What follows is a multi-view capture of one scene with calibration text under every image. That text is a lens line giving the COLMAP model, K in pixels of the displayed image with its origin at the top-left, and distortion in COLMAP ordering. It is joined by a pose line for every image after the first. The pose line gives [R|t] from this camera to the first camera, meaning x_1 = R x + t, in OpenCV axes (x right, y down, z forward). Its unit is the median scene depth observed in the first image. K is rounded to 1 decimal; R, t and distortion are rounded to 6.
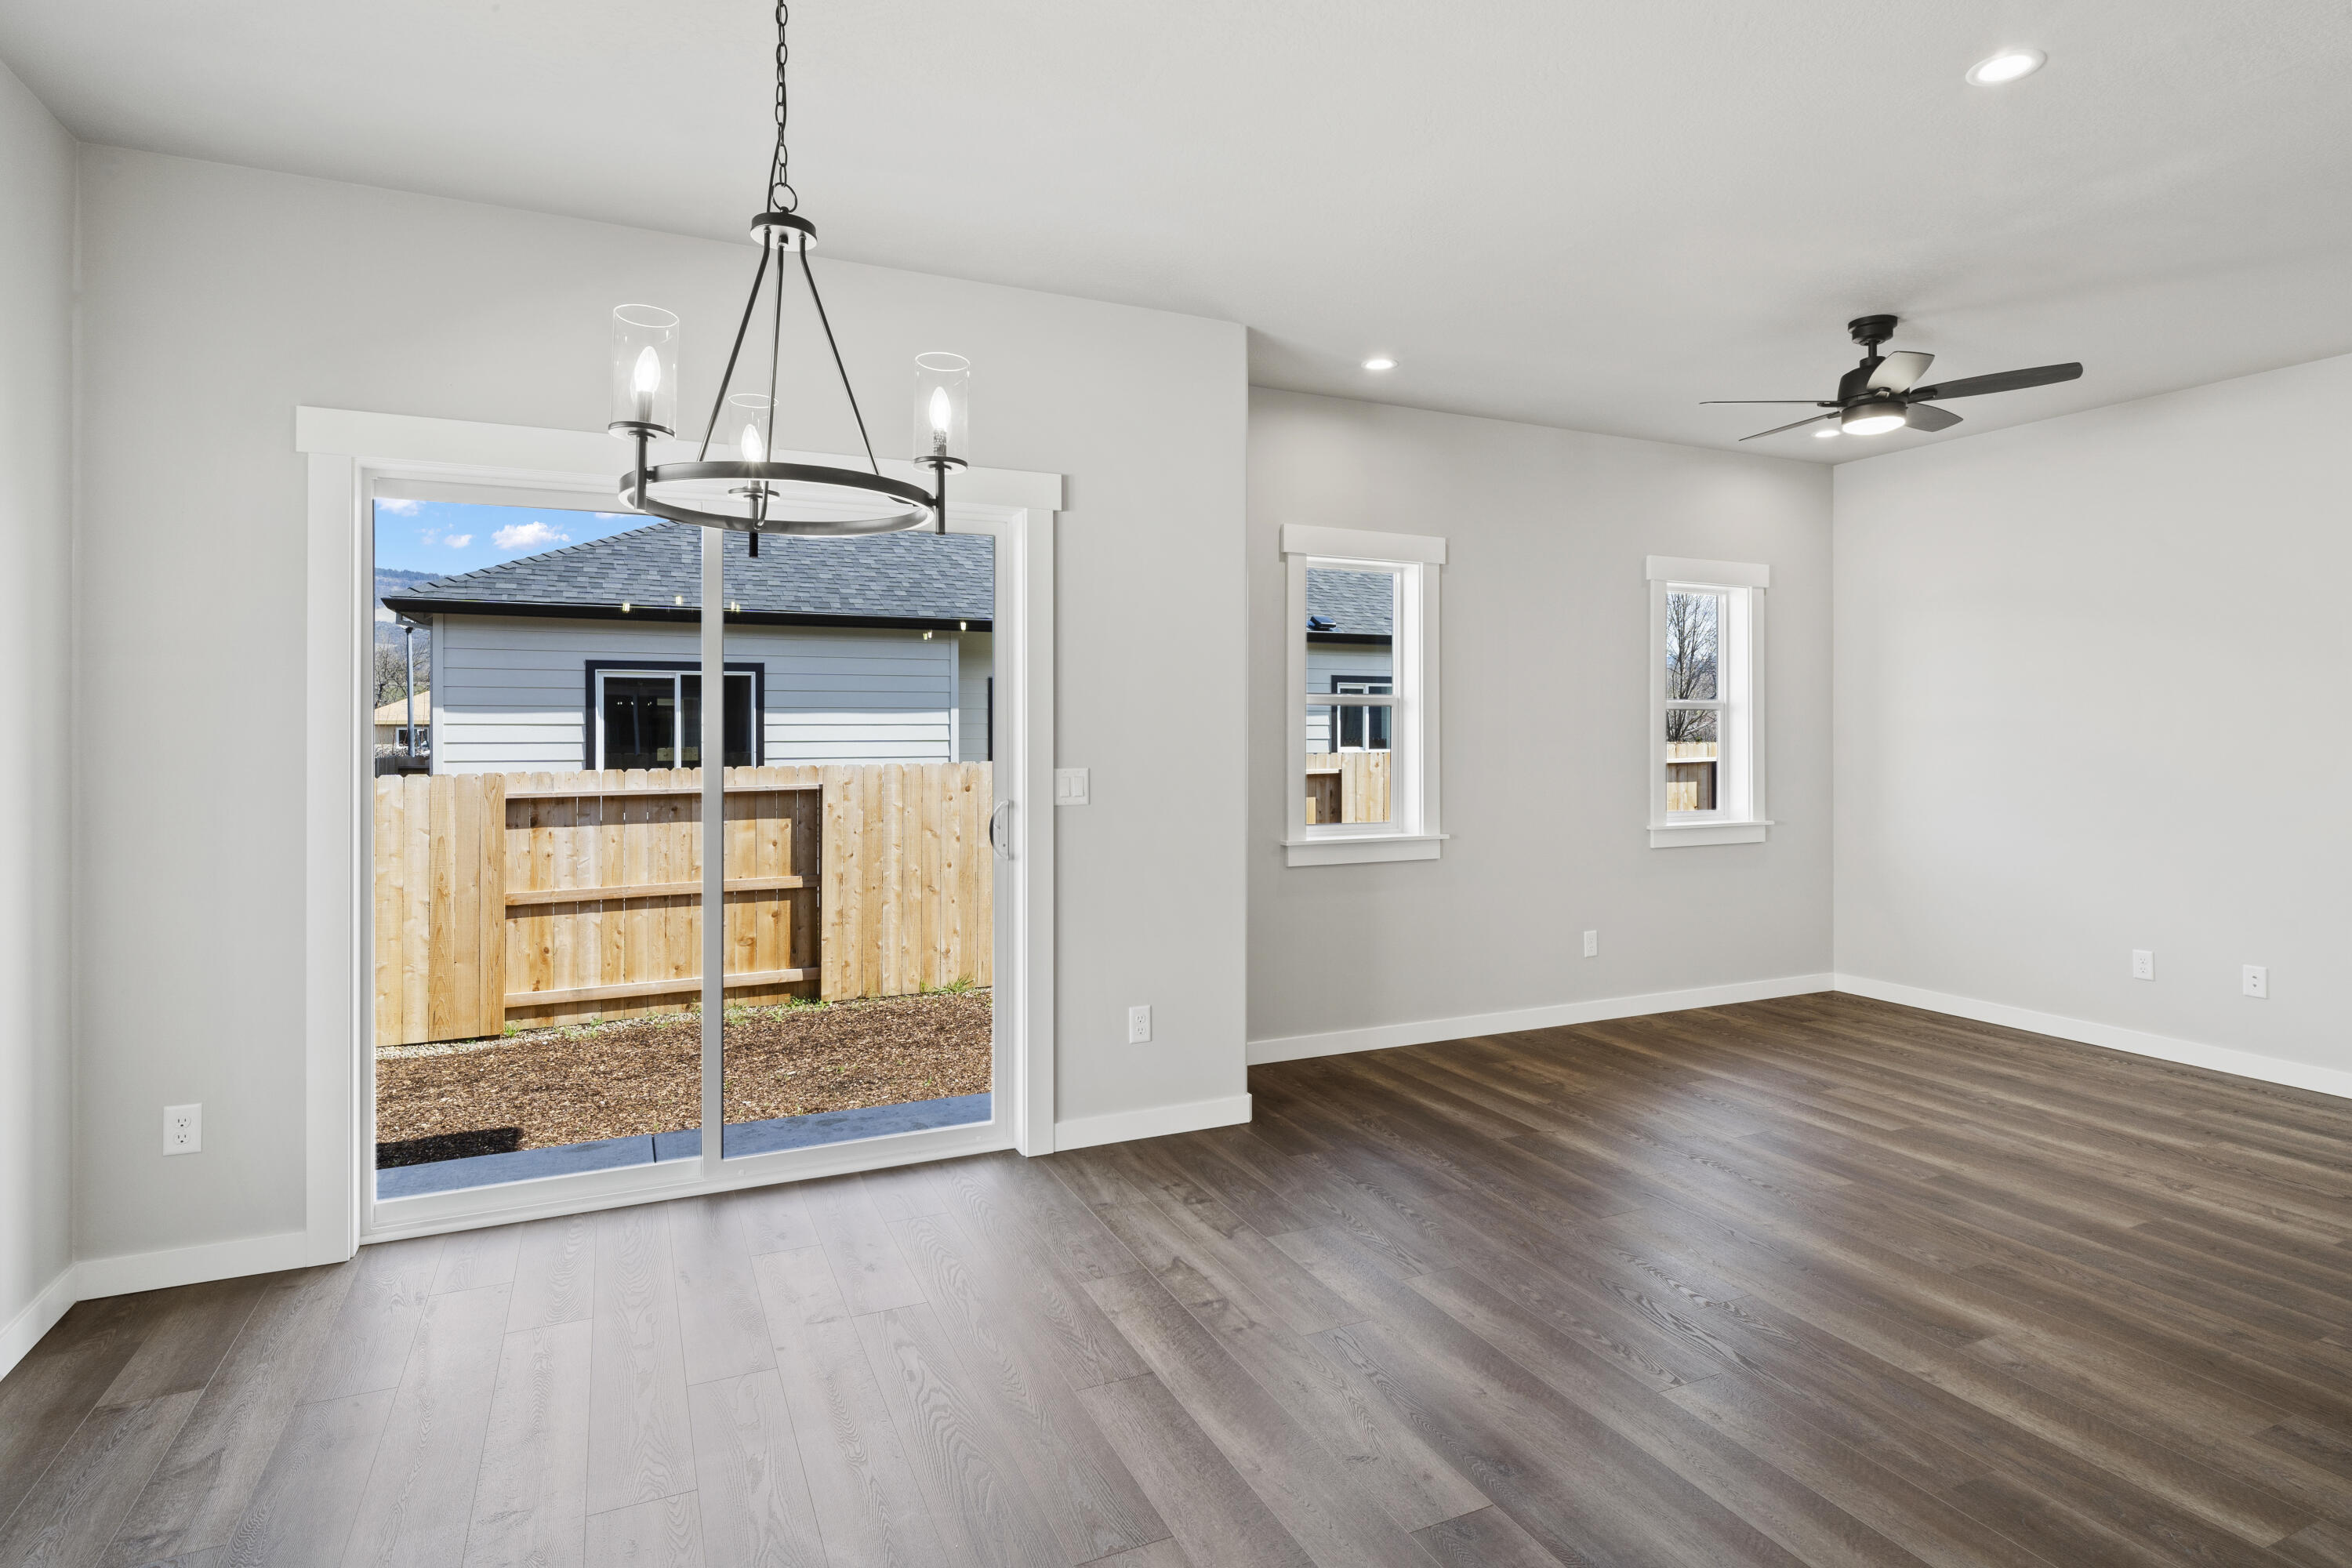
lens RADIAL K [[1228.4, 0, 1185.6], [0, 1228.4, 734.0], [0, 0, 1]] dist [-0.003138, -0.000036]
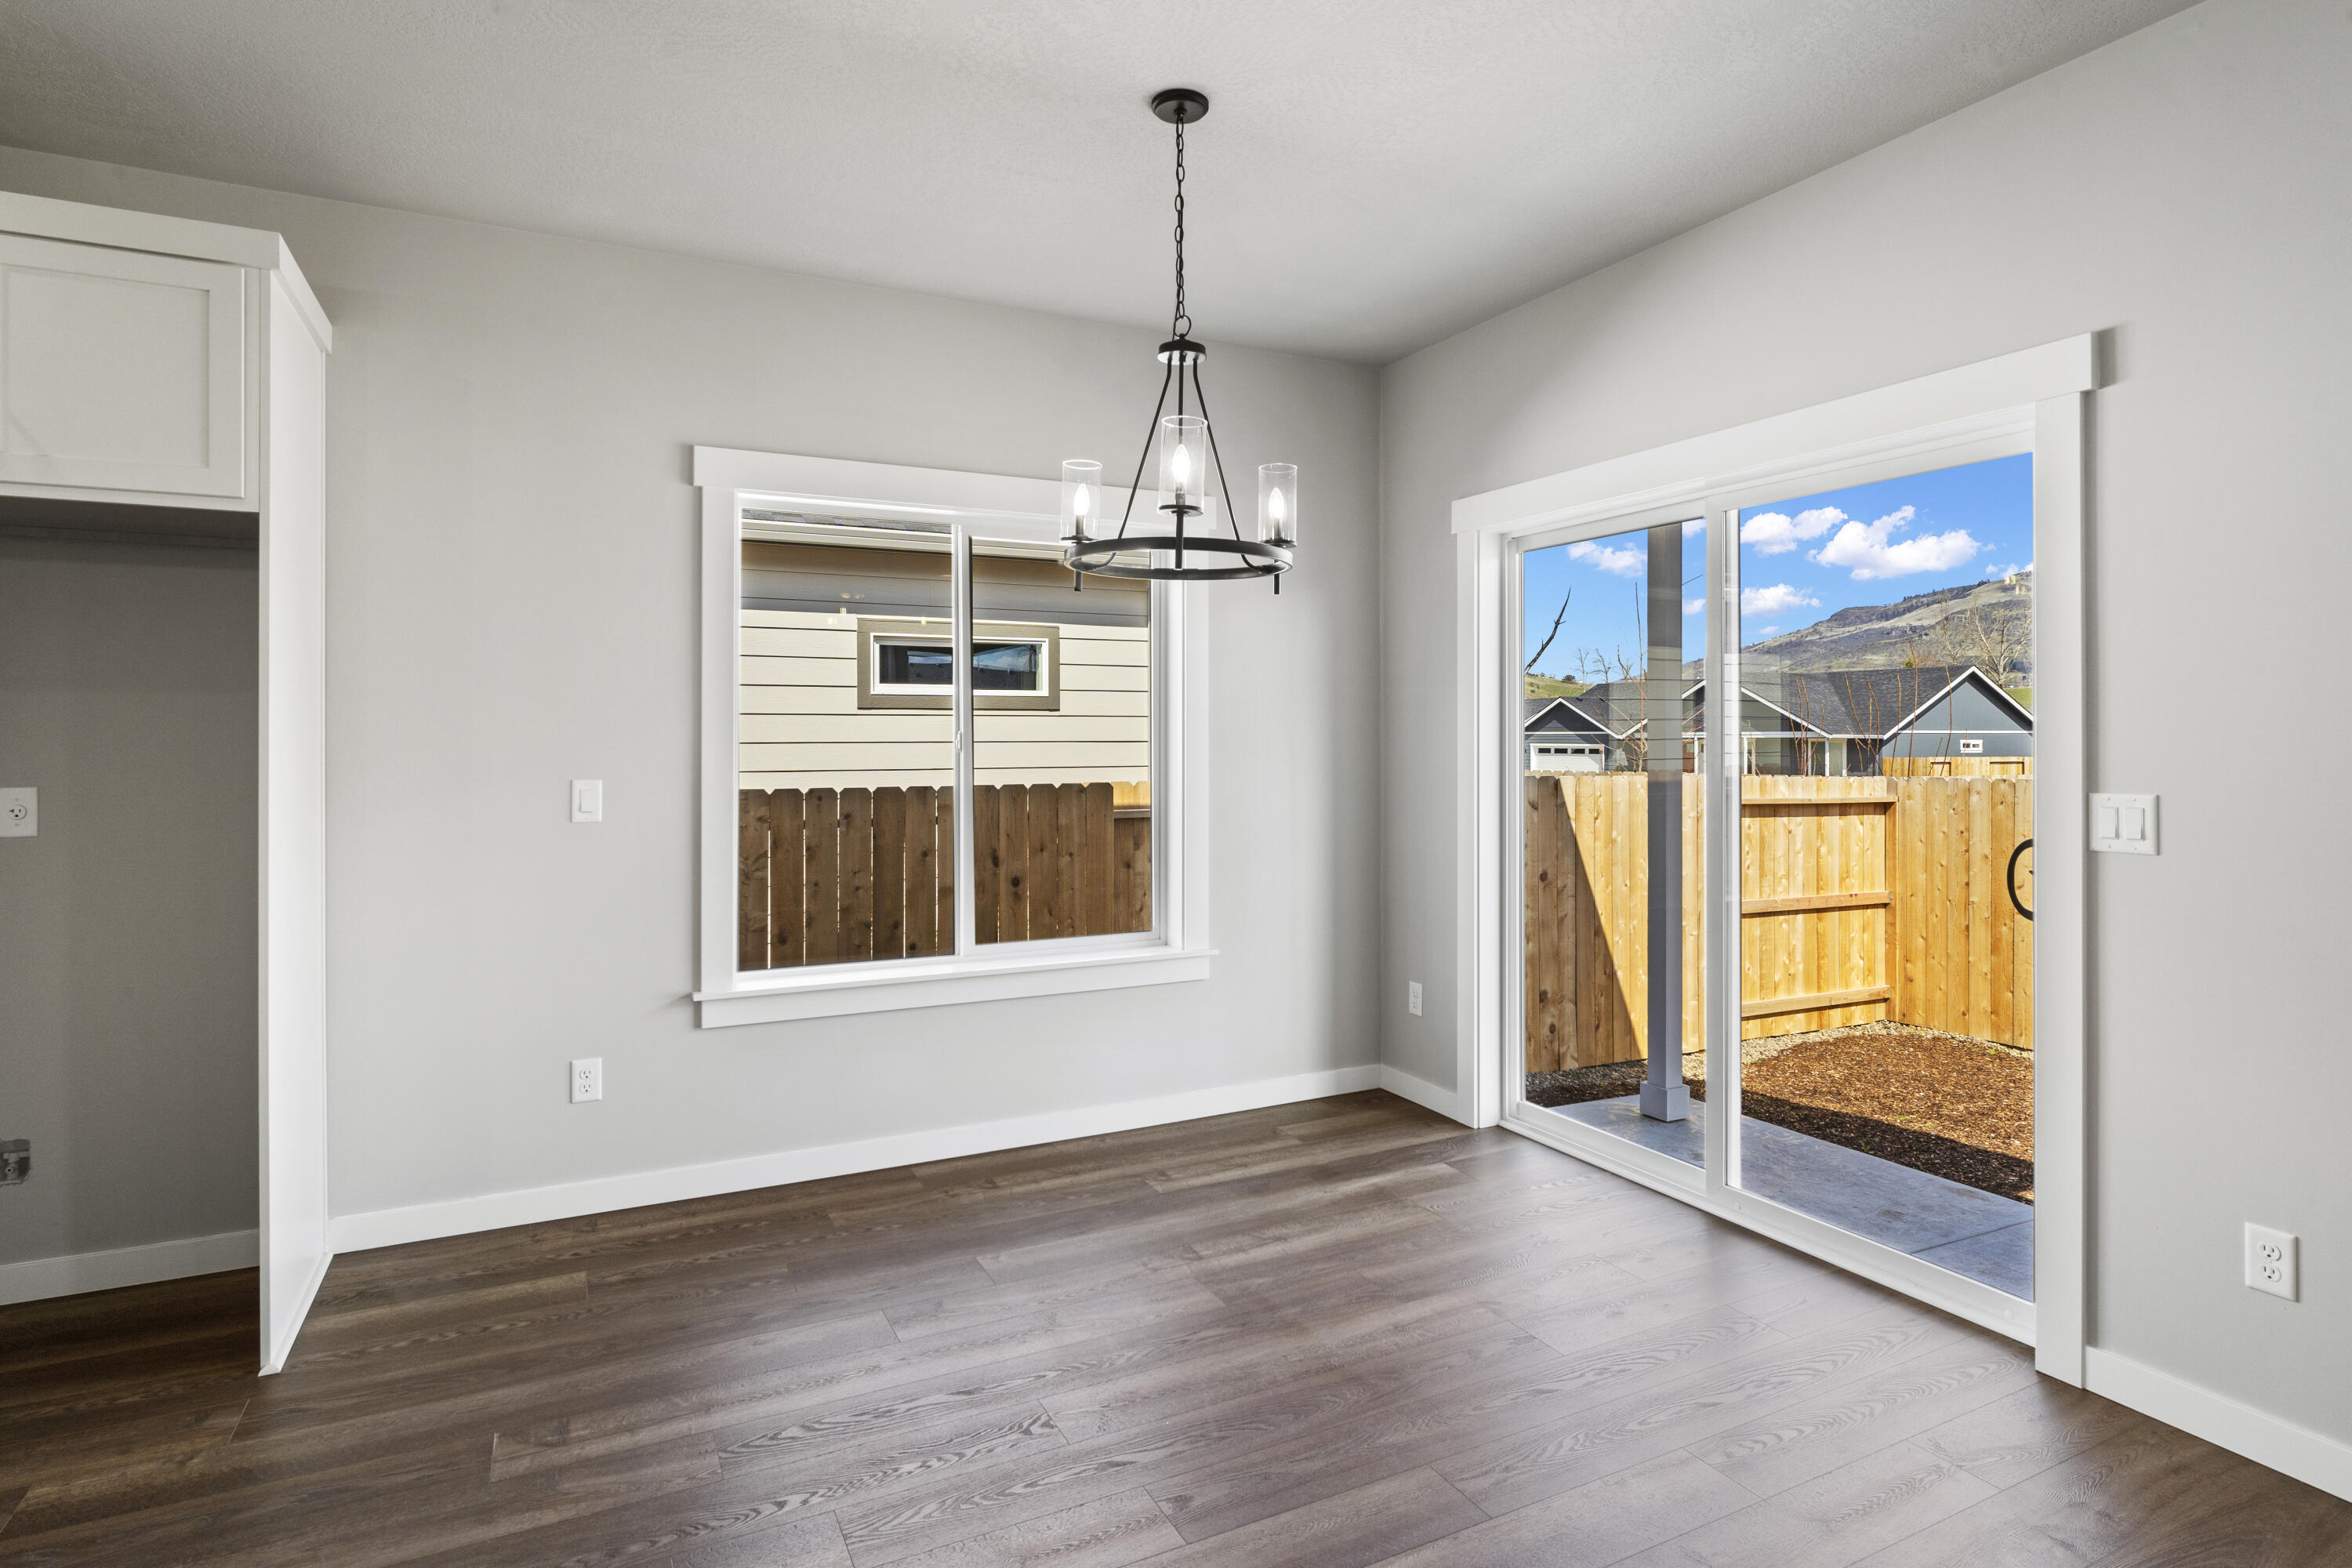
lens RADIAL K [[1228.4, 0, 1185.6], [0, 1228.4, 734.0], [0, 0, 1]] dist [-0.003138, -0.000036]
pose [[0.031949, -0.001226, -0.999489, 0.477549], [-0.001428, 0.999998, -0.001272, -0.000728], [0.999488, 0.001468, 0.031947, 0.468172]]
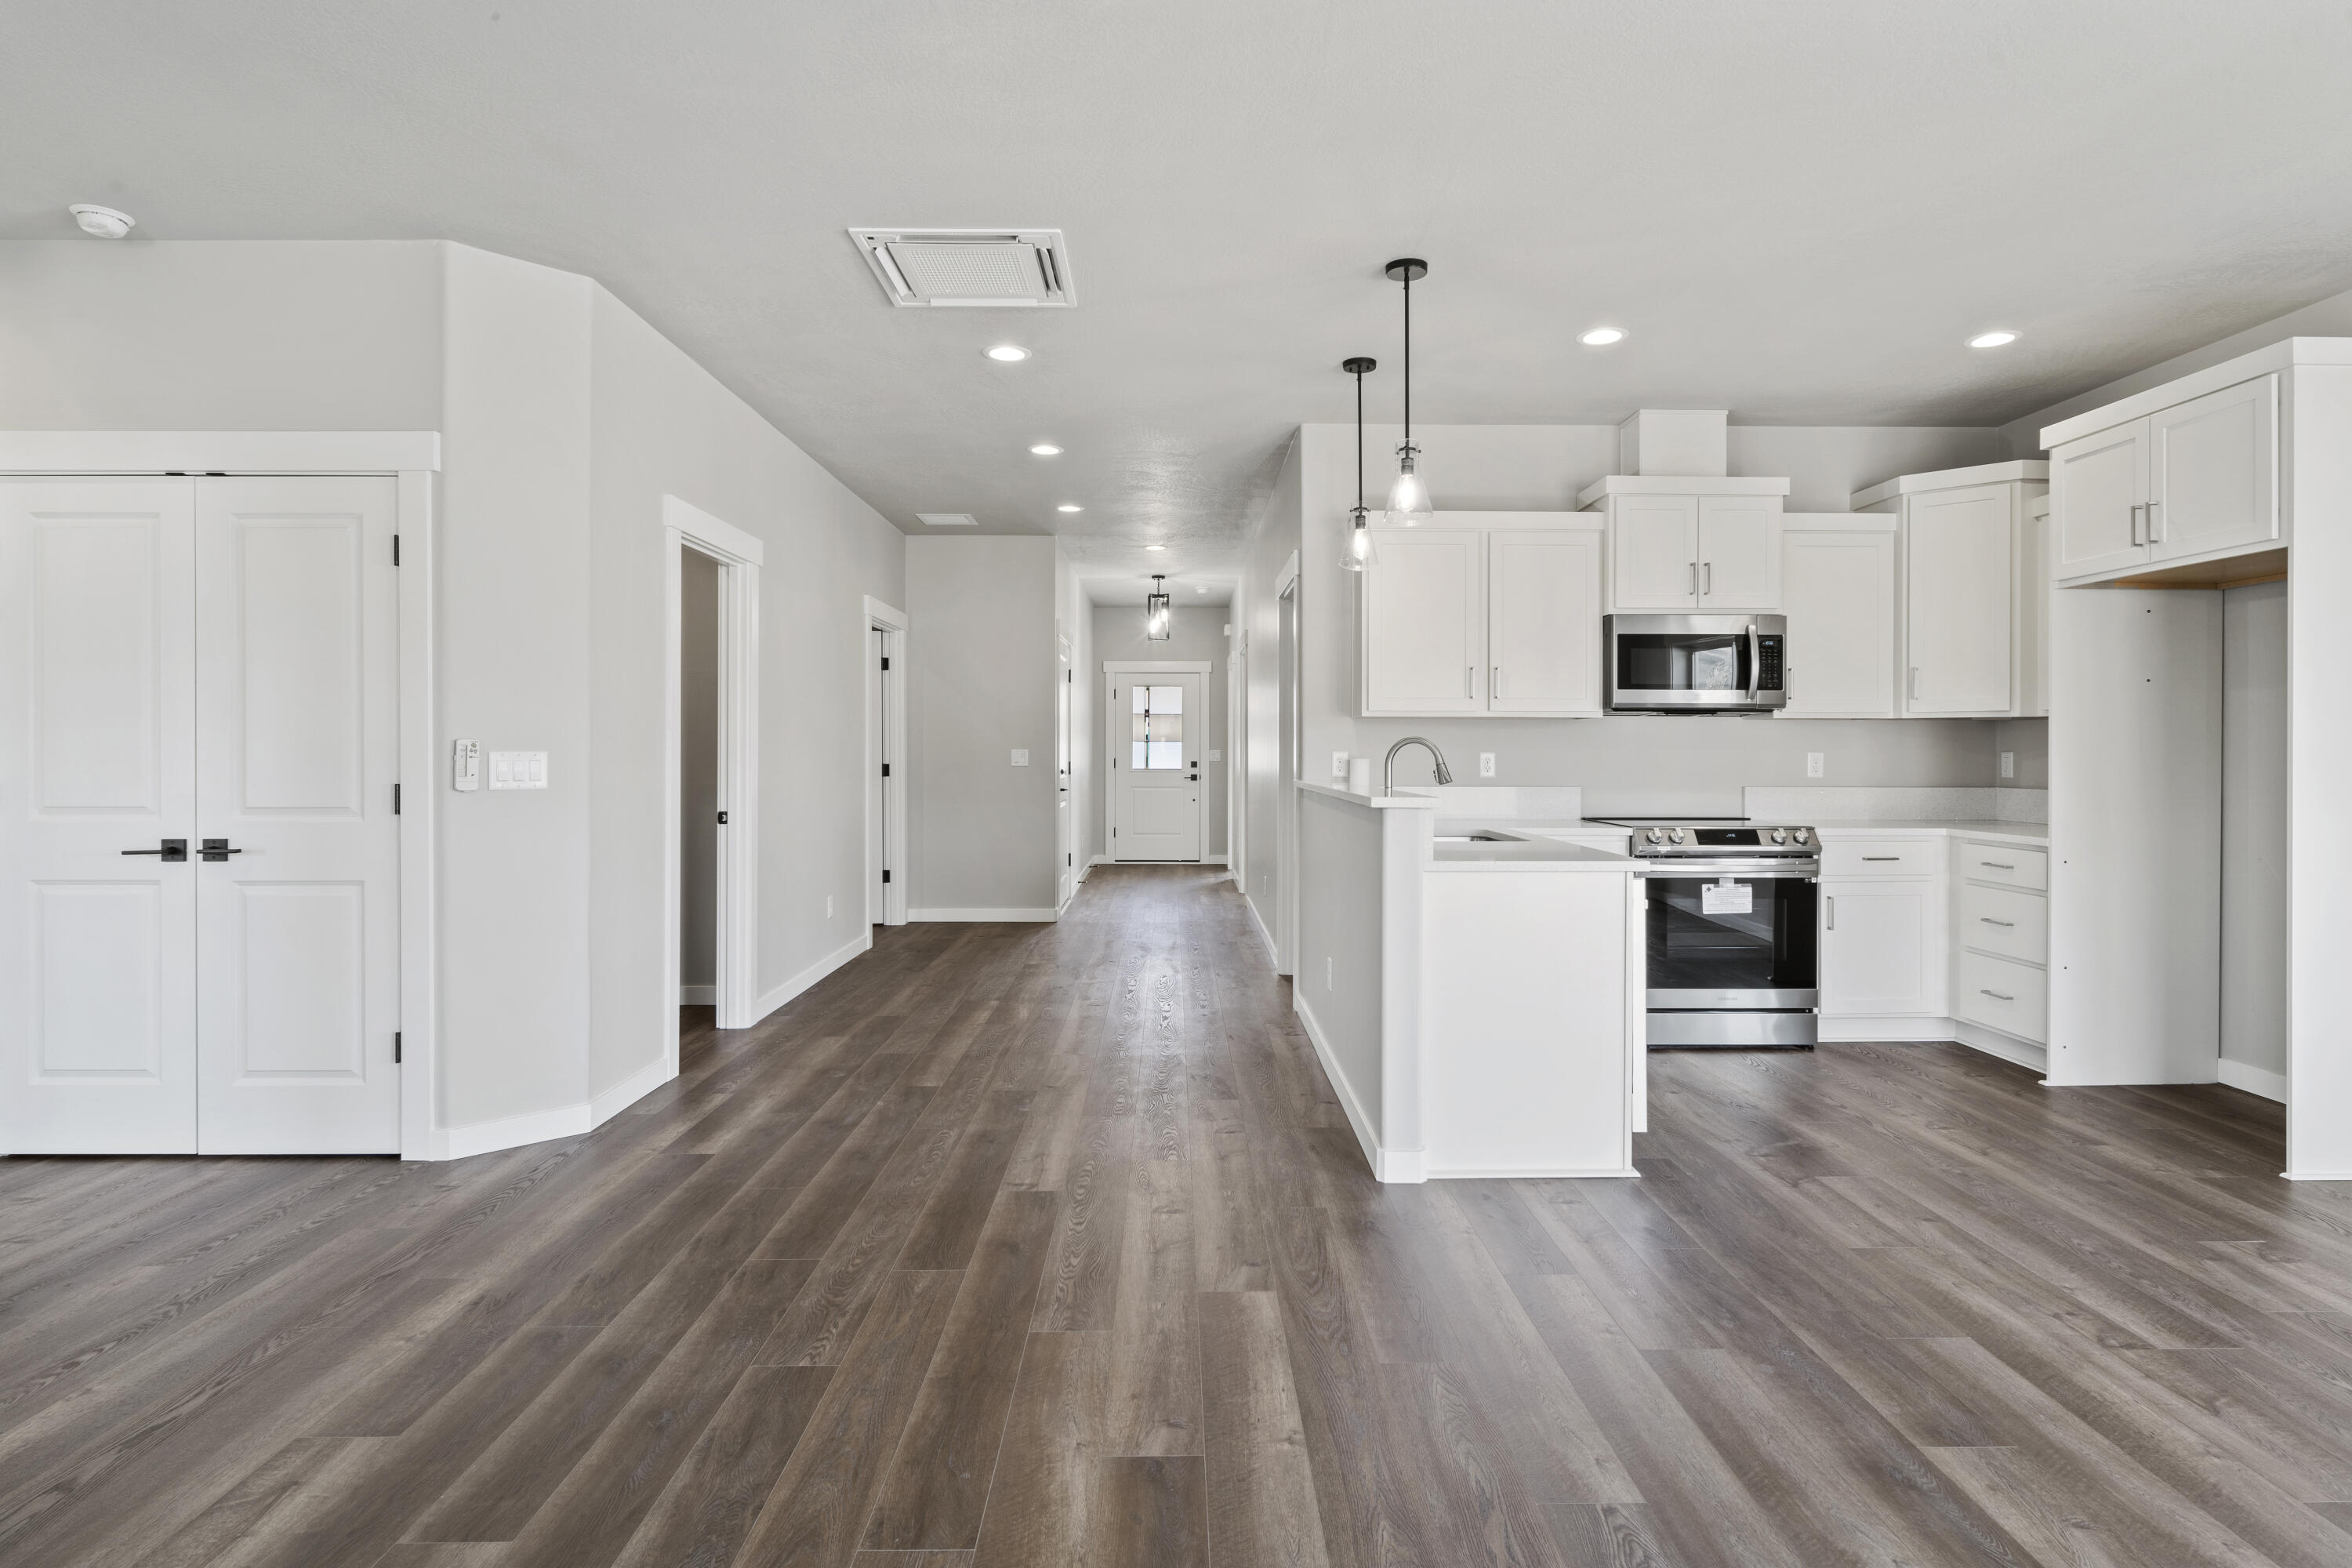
lens RADIAL K [[1217.7, 0, 1184.1], [0, 1217.7, 748.9], [0, 0, 1]] dist [-0.000922, 0.000458]
pose [[-0.911118, -0.000995, 0.412144, 0.196532], [-0.000541, 0.999999, 0.001217, 0.025873], [-0.412144, 0.000886, -0.911118, 1.088462]]
